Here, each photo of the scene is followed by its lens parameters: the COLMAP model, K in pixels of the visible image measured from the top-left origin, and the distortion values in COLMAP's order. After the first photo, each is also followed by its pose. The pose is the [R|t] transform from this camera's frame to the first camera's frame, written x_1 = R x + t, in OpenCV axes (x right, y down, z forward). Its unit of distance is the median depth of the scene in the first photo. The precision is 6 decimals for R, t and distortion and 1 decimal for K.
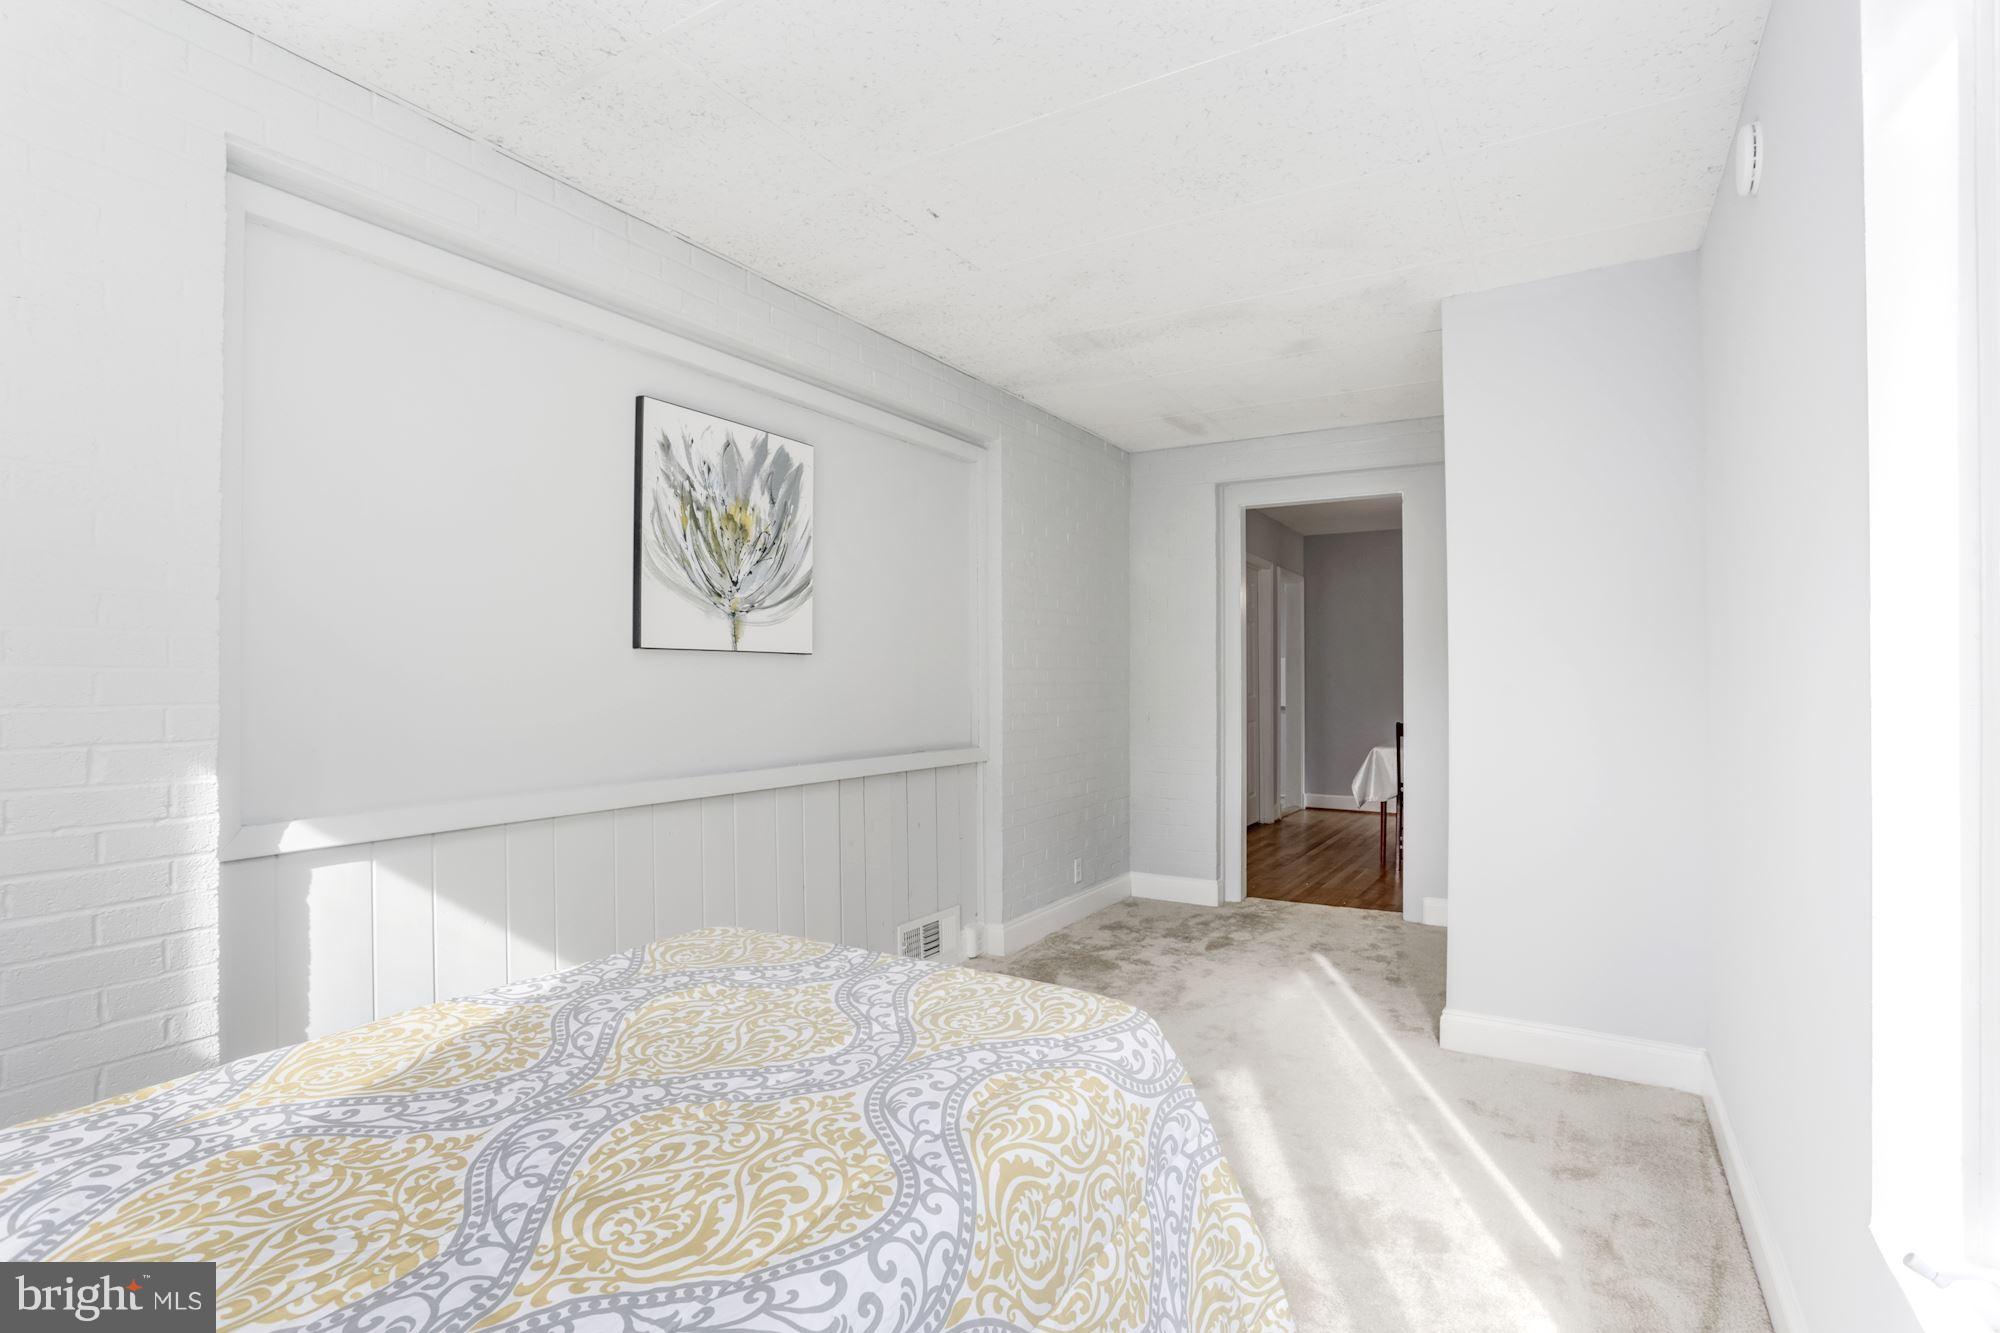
lens RADIAL K [[979.7, 0, 984.8], [0, 979.7, 676.7], [0, 0, 1]] dist [-0.069325, 0.043100]
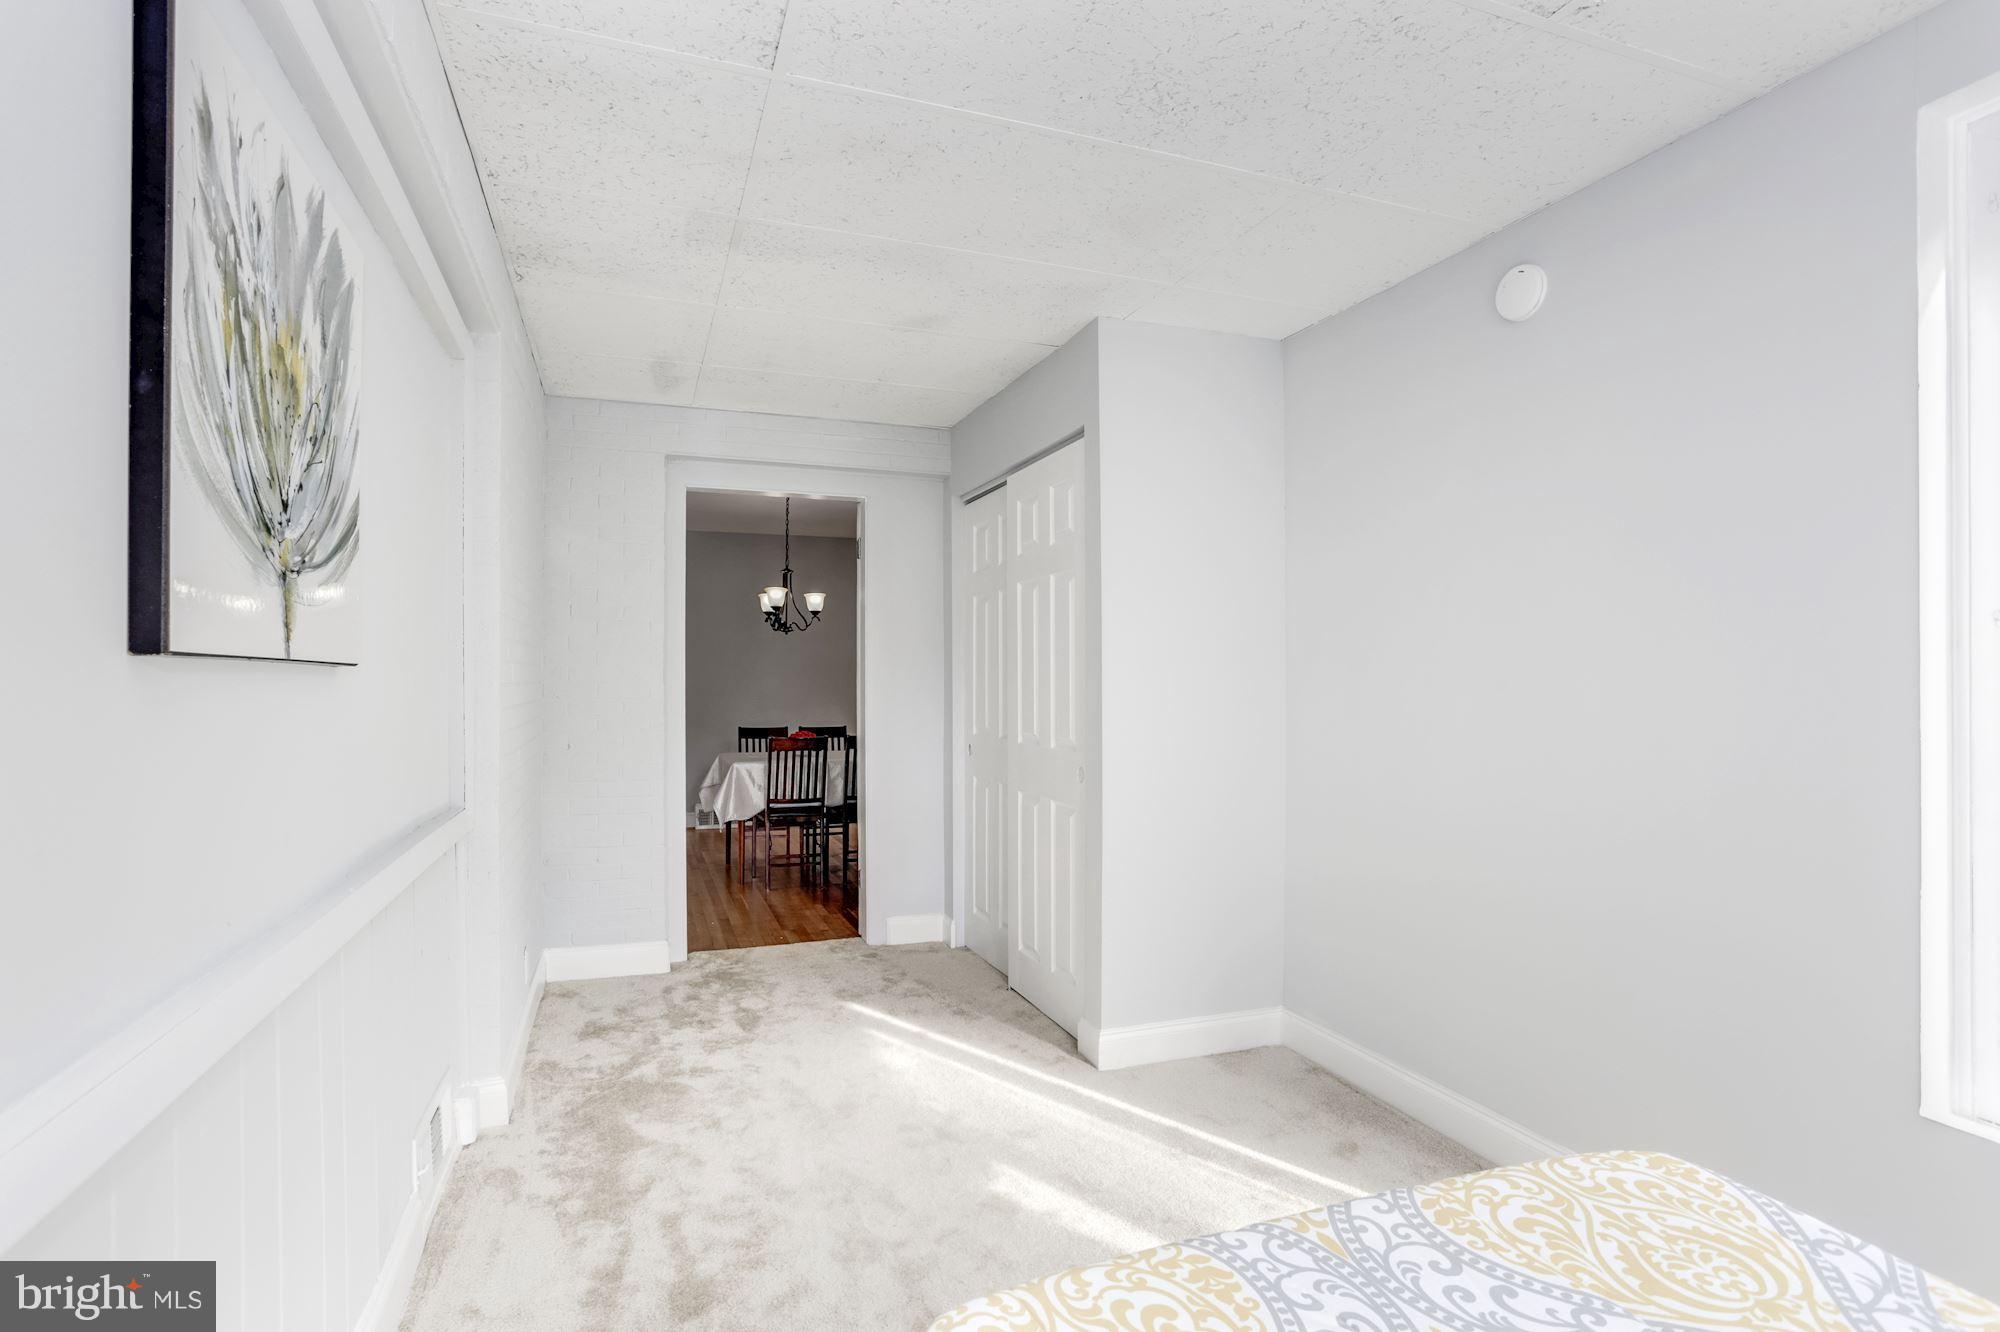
lens RADIAL K [[979.7, 0, 984.8], [0, 979.7, 676.2], [0, 0, 1]] dist [-0.069325, 0.043100]
pose [[0.627803, 0.004485, 0.778359, -0.381261], [-0.002877, 0.999990, -0.003441, -0.017626], [-0.778367, -0.000079, 0.627810, 0.467633]]
